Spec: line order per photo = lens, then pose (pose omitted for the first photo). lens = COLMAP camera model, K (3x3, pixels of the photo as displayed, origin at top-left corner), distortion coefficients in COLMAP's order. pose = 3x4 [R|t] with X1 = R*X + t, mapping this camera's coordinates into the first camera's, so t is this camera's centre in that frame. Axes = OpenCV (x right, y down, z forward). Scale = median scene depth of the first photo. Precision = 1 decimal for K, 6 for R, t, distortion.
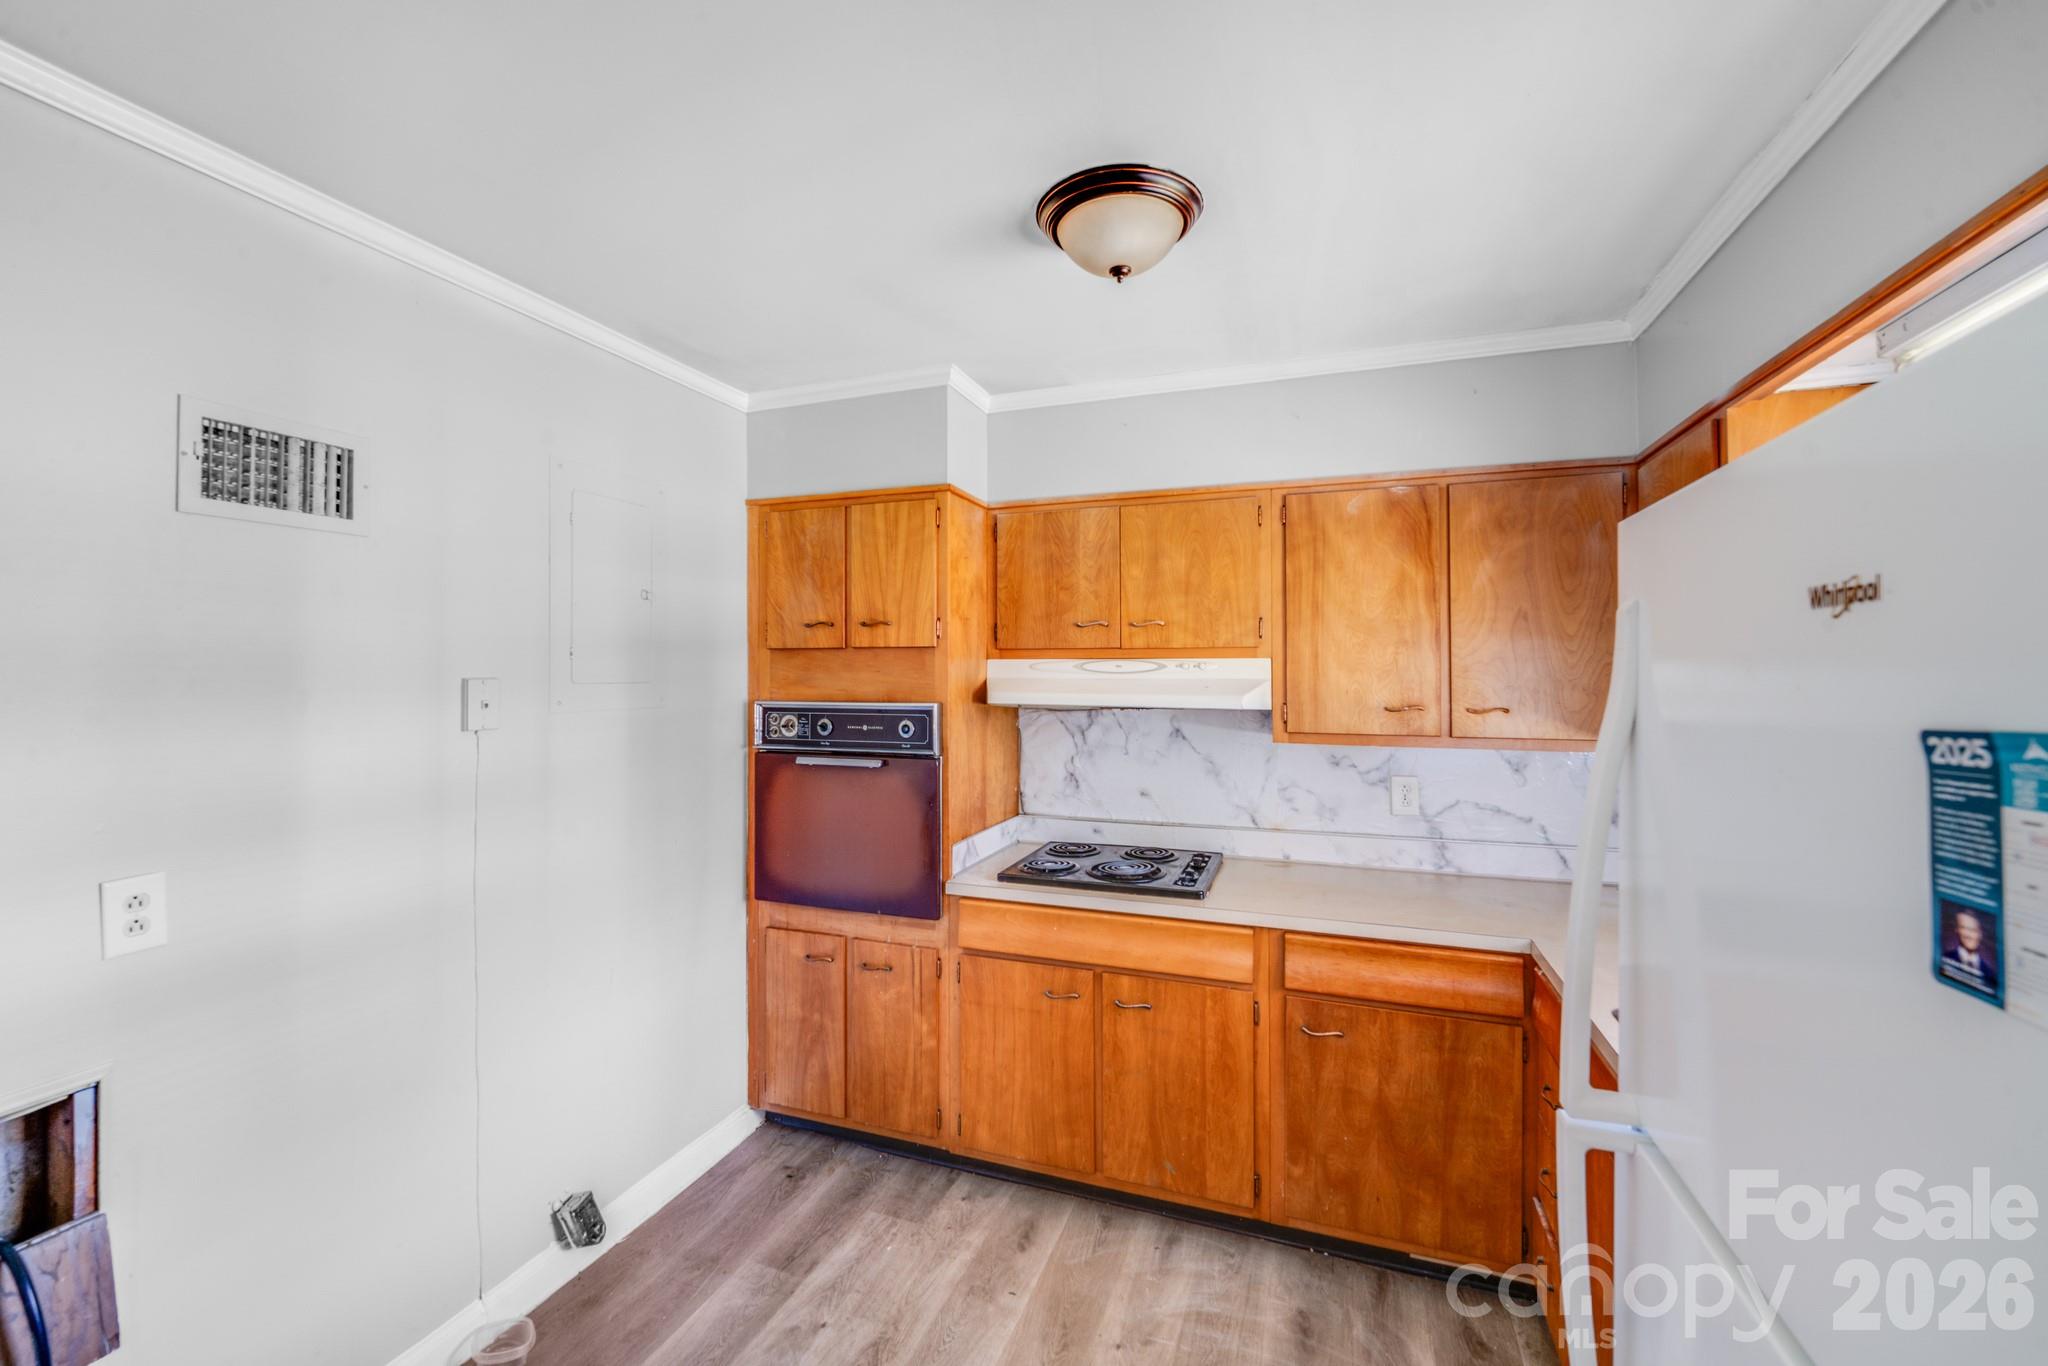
lens RADIAL K [[835.7, 0, 1023.0], [0, 835.7, 659.0], [0, 0, 1]] dist [-0.010840, -0.000749]
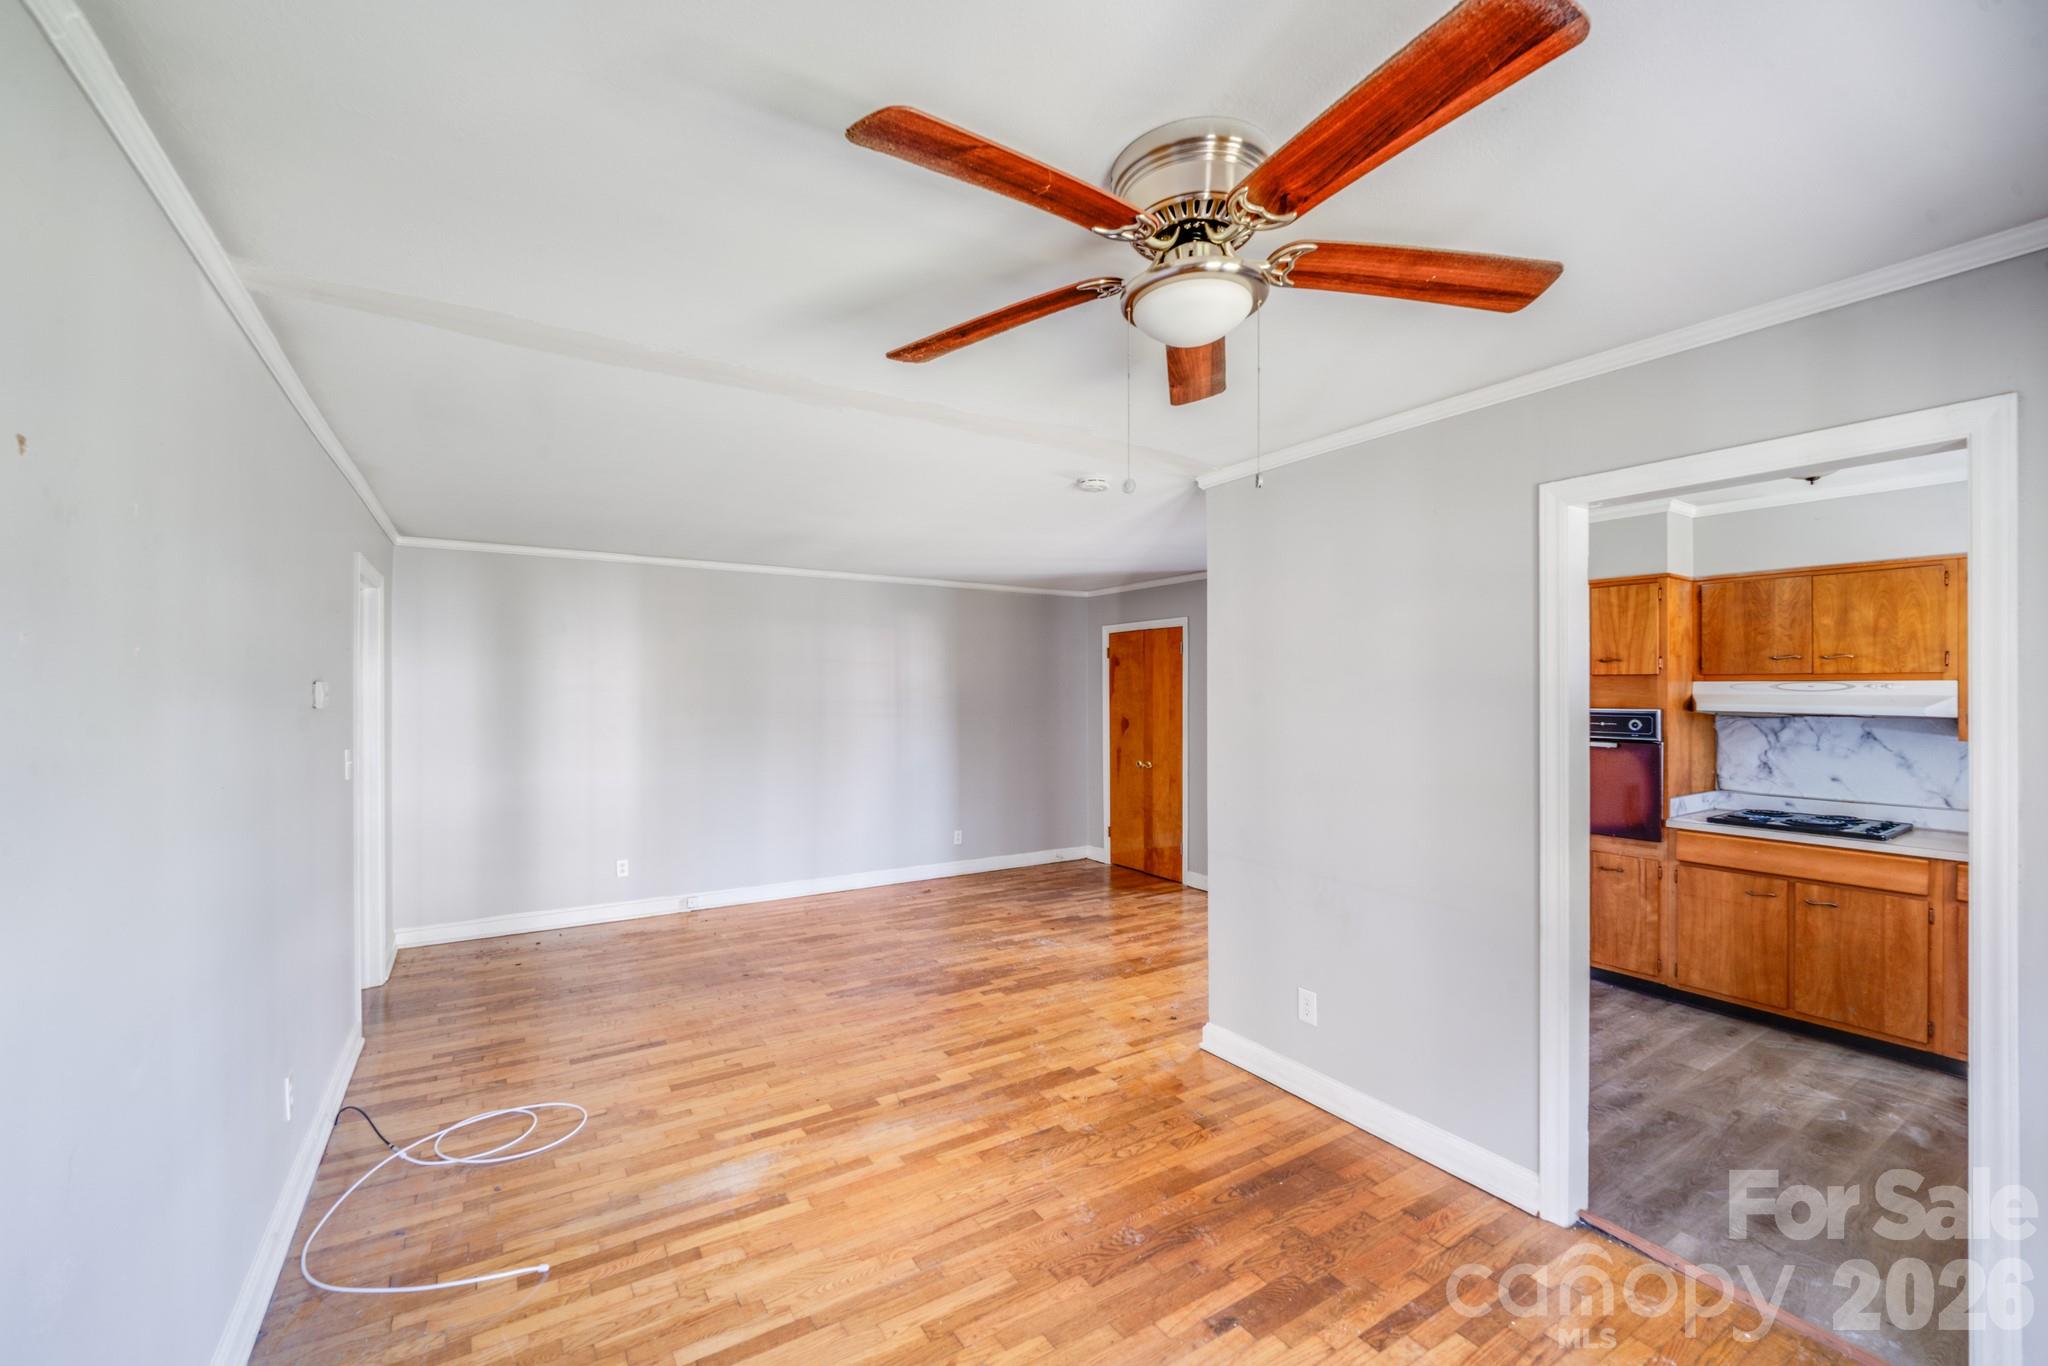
lens RADIAL K [[835.7, 0, 1018.8], [0, 835.7, 691.4], [0, 0, 1]] dist [-0.010840, -0.000749]
pose [[0.796427, 0.001694, -0.604732, -0.117250], [0.008505, 0.999866, 0.014002, -0.014691], [0.604674, -0.016295, 0.796306, -1.018265]]
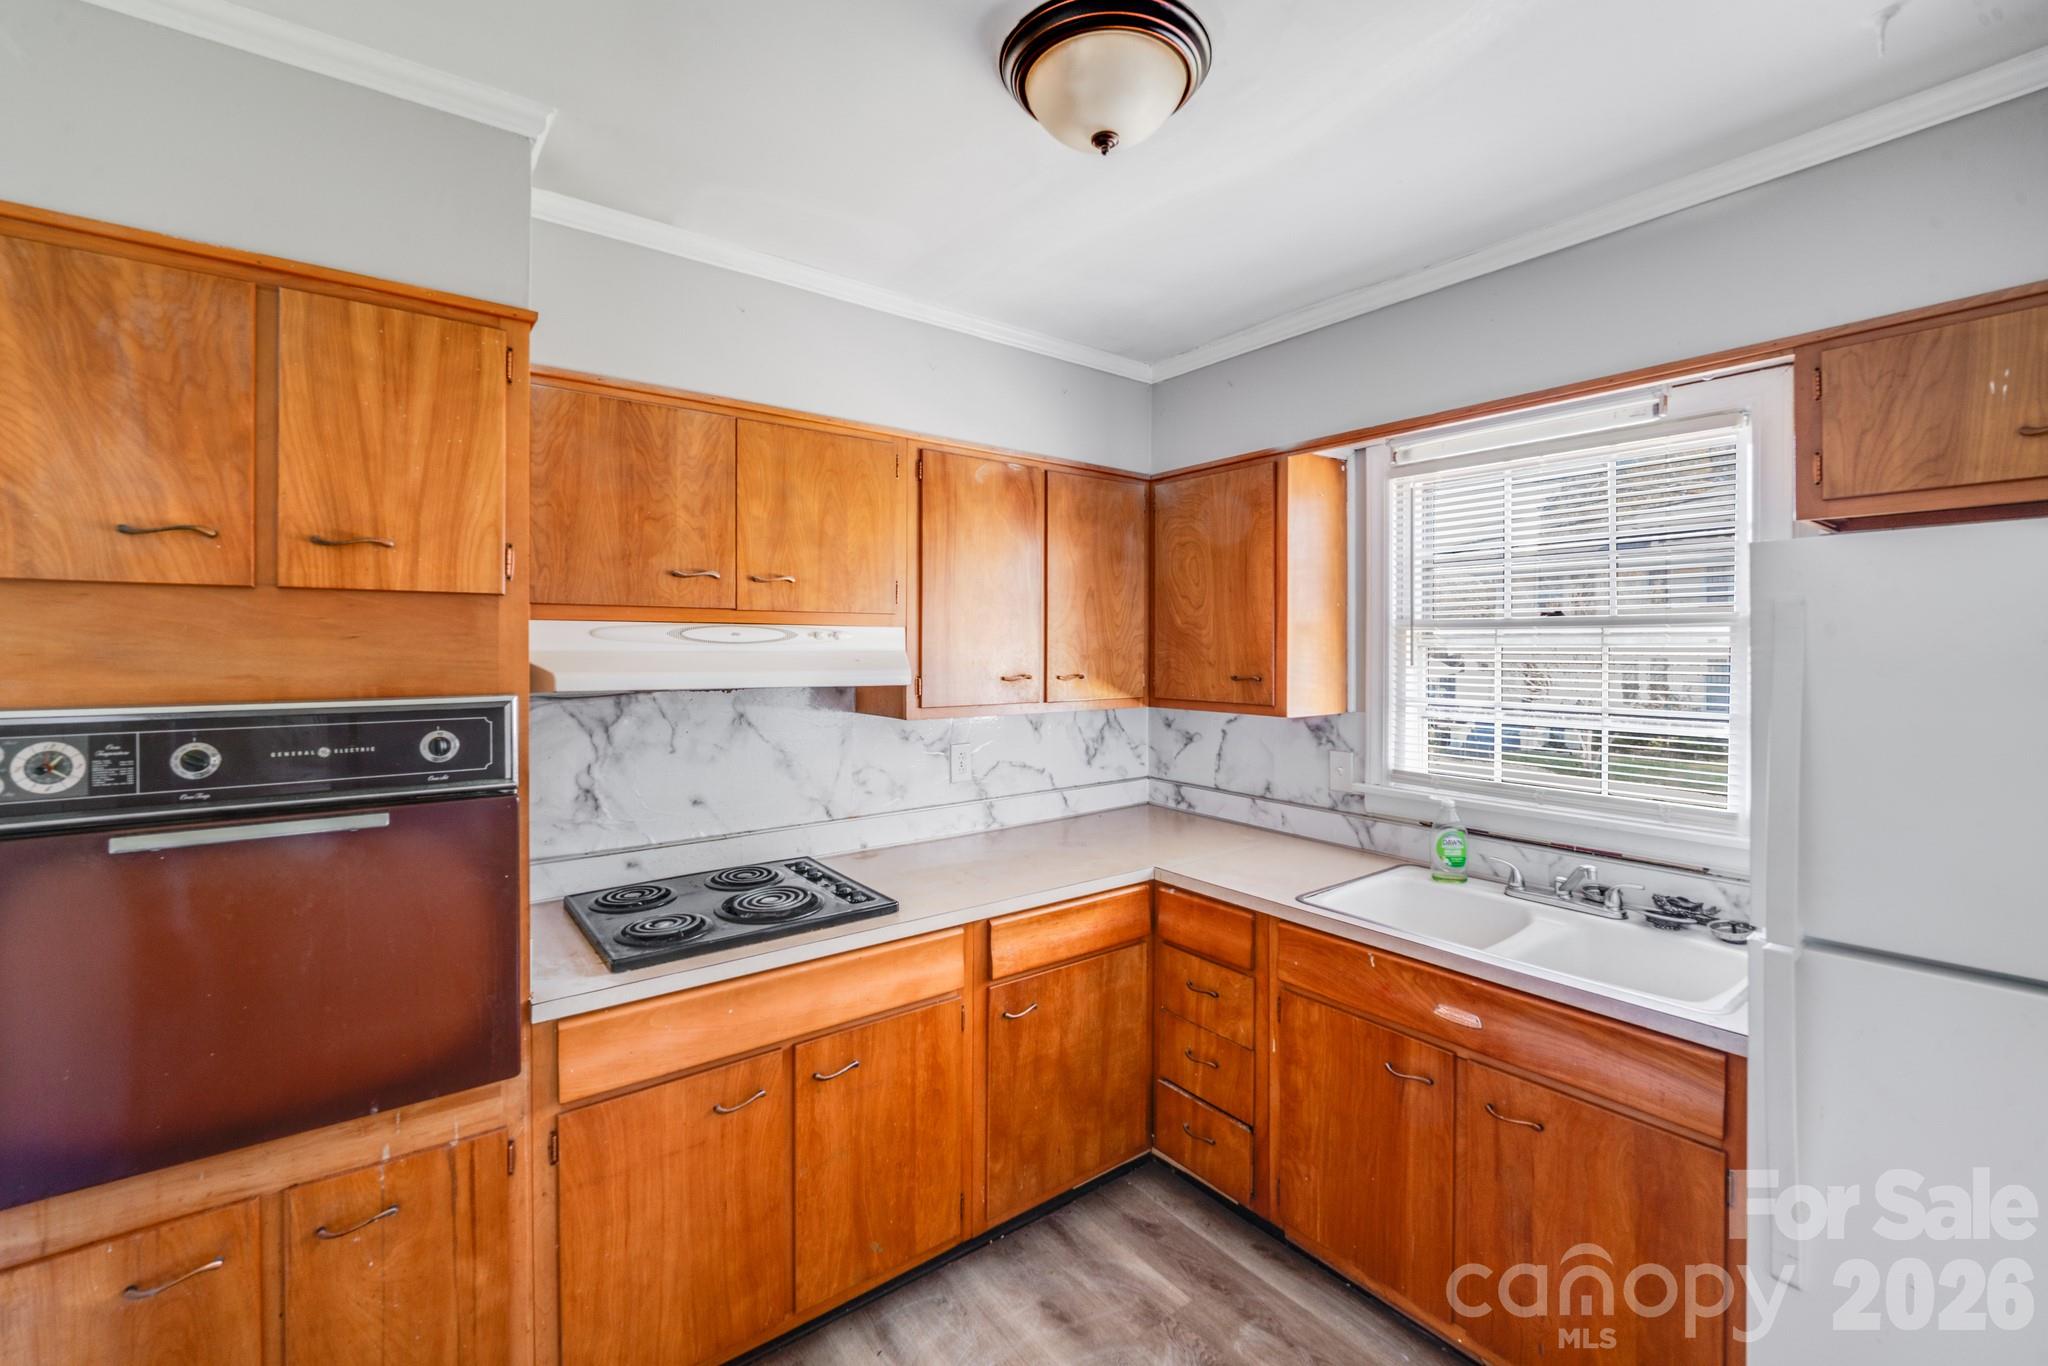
lens RADIAL K [[825.7, 0, 1015.9], [0, 825.7, 647.4], [0, 0, 1]] dist [-0.010989, -0.000418]
pose [[0.543925, -0.000529, 0.839133, -0.377425], [-0.014846, 0.999837, 0.010254, 0.009883], [-0.839002, -0.018035, 0.543829, 0.405496]]
